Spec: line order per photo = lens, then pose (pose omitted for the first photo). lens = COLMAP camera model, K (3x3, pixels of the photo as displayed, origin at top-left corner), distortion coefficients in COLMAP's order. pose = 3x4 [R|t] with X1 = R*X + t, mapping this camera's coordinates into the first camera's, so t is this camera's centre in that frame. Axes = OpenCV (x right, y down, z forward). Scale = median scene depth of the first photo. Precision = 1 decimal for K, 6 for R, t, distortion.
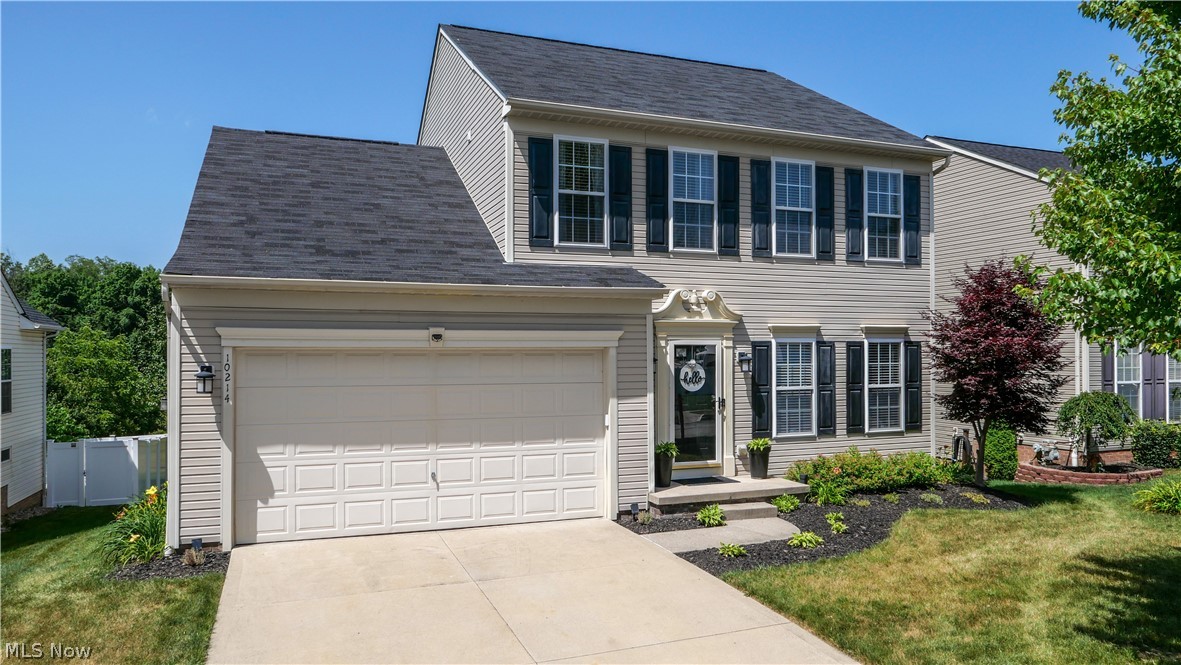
lens RADIAL K [[803.7, 0, 590.5], [0, 803.7, 332.5], [0, 0, 1]] dist [-0.001997, -0.001318]
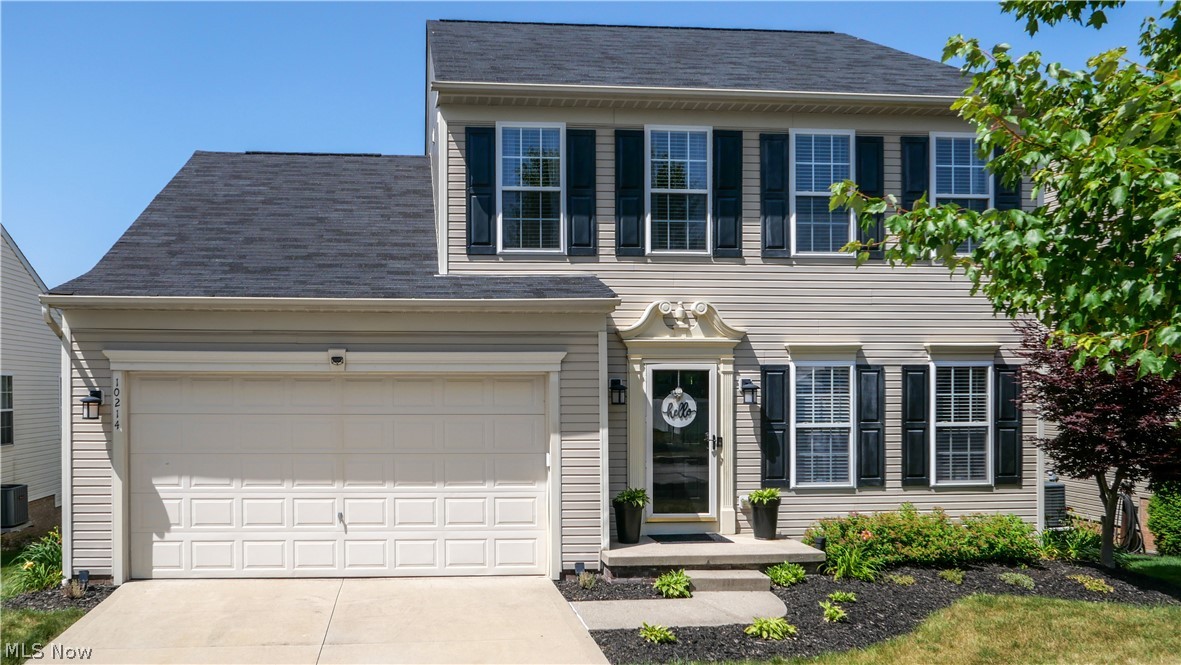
lens RADIAL K [[826.3, 0, 462.0], [0, 826.3, 379.0], [0, 0, 1]] dist [-0.008234, 0.000617]
pose [[0.953554, 0.000055, -0.301221, 0.174407], [0.005158, 0.999850, 0.016511, 0.010241], [0.301176, -0.017298, 0.953412, 0.145936]]
